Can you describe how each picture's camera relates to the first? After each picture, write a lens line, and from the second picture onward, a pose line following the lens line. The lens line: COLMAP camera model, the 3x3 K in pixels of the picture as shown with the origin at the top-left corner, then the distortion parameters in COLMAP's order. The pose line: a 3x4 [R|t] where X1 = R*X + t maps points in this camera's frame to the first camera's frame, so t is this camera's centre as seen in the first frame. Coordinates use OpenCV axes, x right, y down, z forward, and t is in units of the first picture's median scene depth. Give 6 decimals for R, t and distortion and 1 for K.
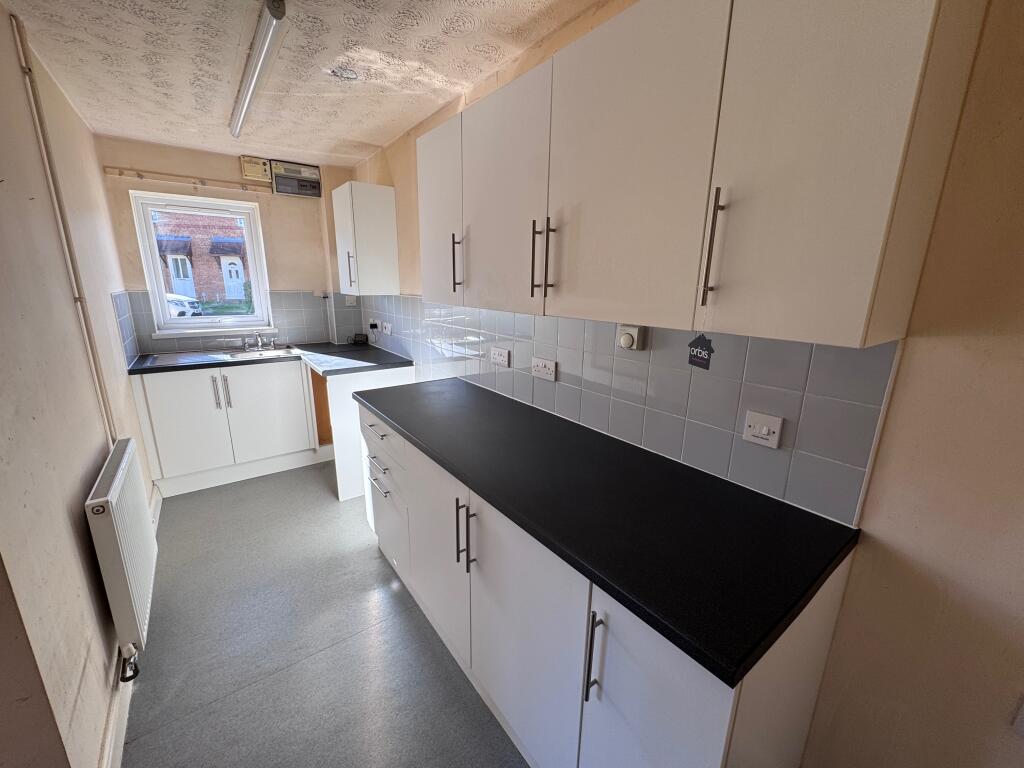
lens RADIAL K [[409.1, 0, 514.2], [0, 409.1, 384.6], [0, 0, 1]] dist [-0.003981, 0.000564]
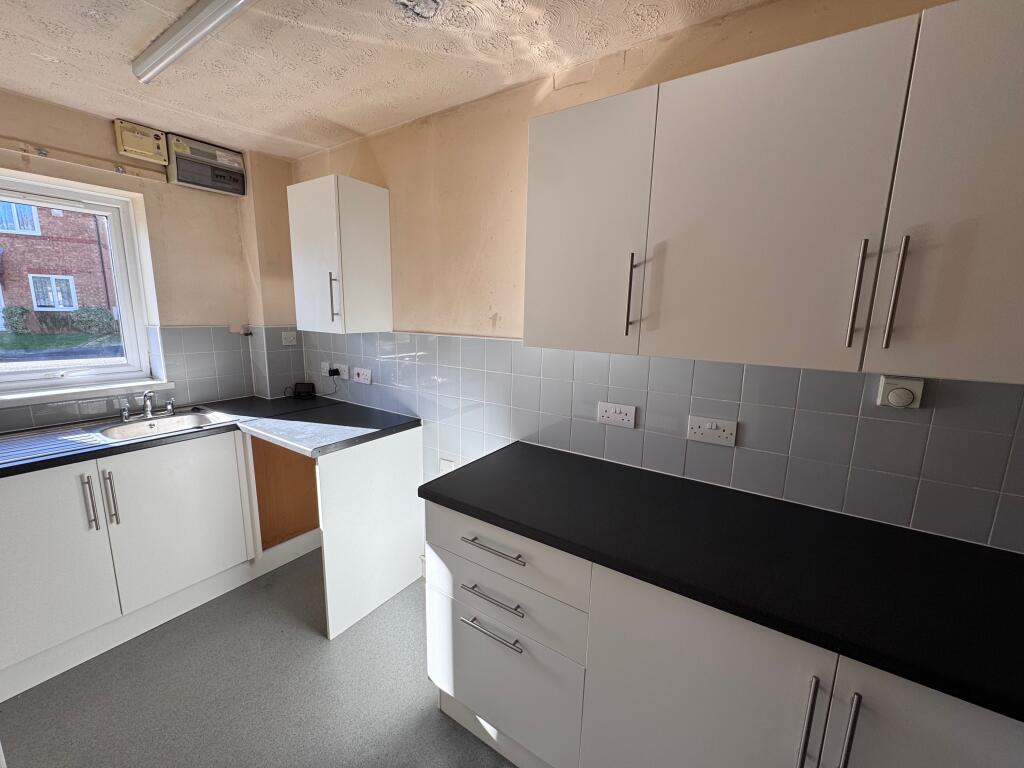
lens RADIAL K [[409.1, 0, 512.3], [0, 409.1, 383.4], [0, 0, 1]] dist [-0.003981, 0.000564]
pose [[0.944327, -0.054654, 0.324438, -0.307168], [0.075166, 0.995865, -0.051021, -0.067453], [-0.320308, 0.072567, 0.944530, 0.223223]]
